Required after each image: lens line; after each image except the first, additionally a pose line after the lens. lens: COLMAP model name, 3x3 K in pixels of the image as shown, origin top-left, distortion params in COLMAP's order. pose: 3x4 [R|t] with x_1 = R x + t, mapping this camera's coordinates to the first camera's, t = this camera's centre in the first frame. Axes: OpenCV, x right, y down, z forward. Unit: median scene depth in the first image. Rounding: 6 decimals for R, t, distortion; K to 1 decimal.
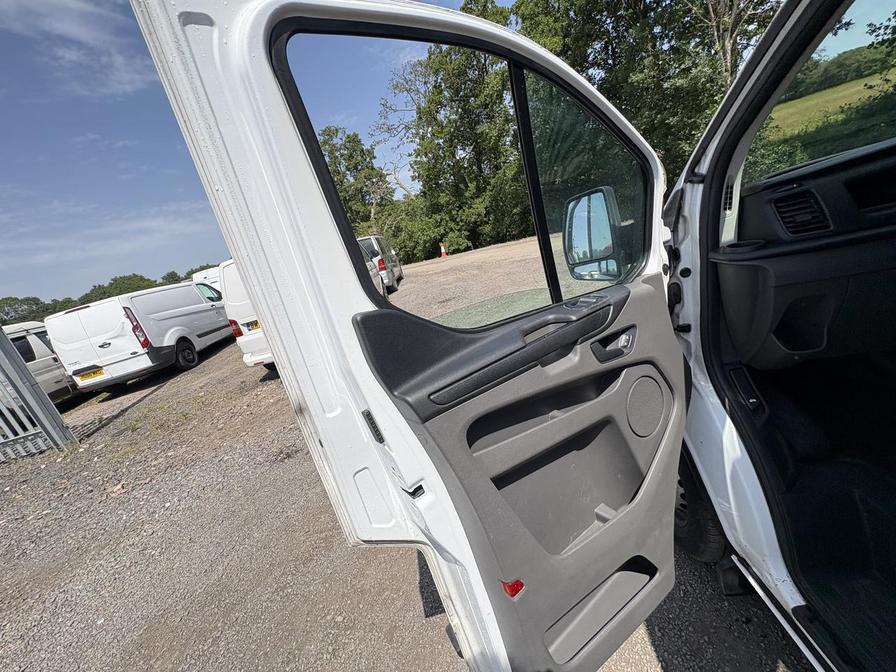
lens RADIAL K [[359.6, 0, 441.8], [0, 359.6, 335.2], [0, 0, 1]] dist [0.000499, -0.000492]
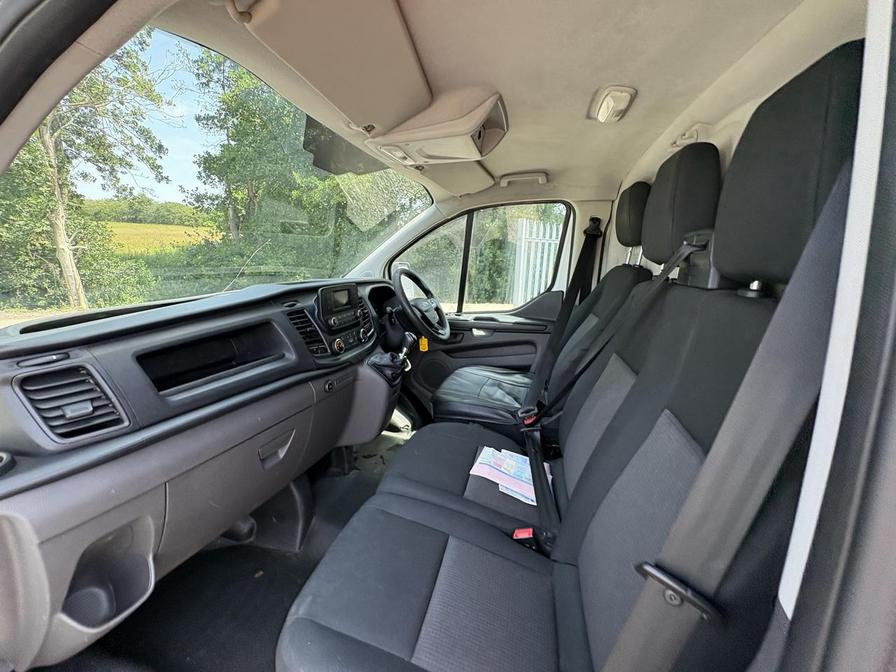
lens RADIAL K [[359.6, 0, 446.2], [0, 359.6, 333.7], [0, 0, 1]] dist [0.000499, -0.000492]
pose [[0.142776, 0.044259, 0.988765, 0.474566], [0.229778, 0.970223, -0.076609, -0.254155], [-0.962713, 0.238135, 0.128355, 0.287894]]
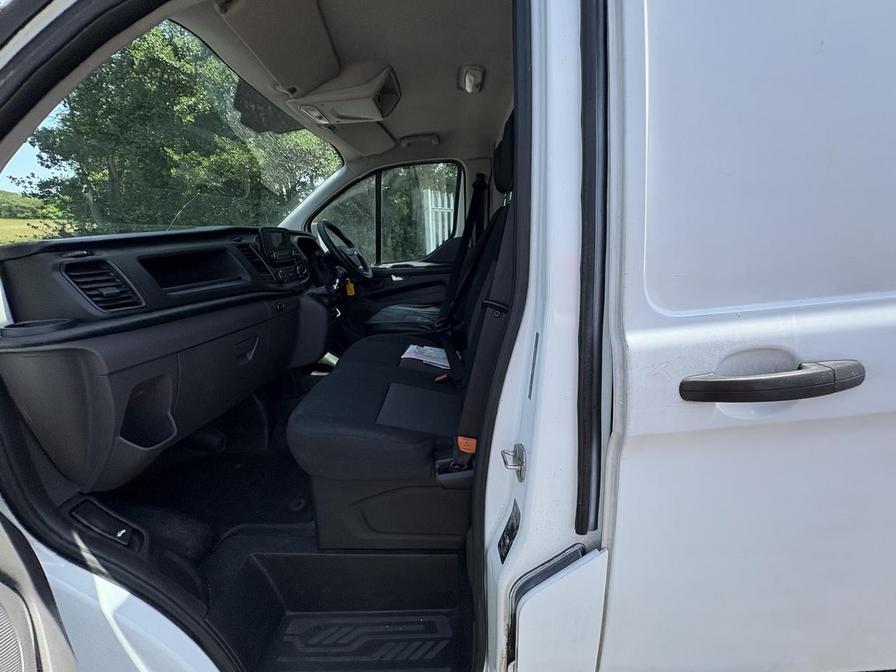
lens RADIAL K [[359.6, 0, 449.2], [0, 359.6, 332.1], [0, 0, 1]] dist [0.000499, -0.000492]
pose [[-0.079999, -0.007998, 0.996763, 0.106131], [0.341644, 0.939179, 0.034956, 0.002235], [-0.936418, 0.343335, -0.072401, 0.345509]]
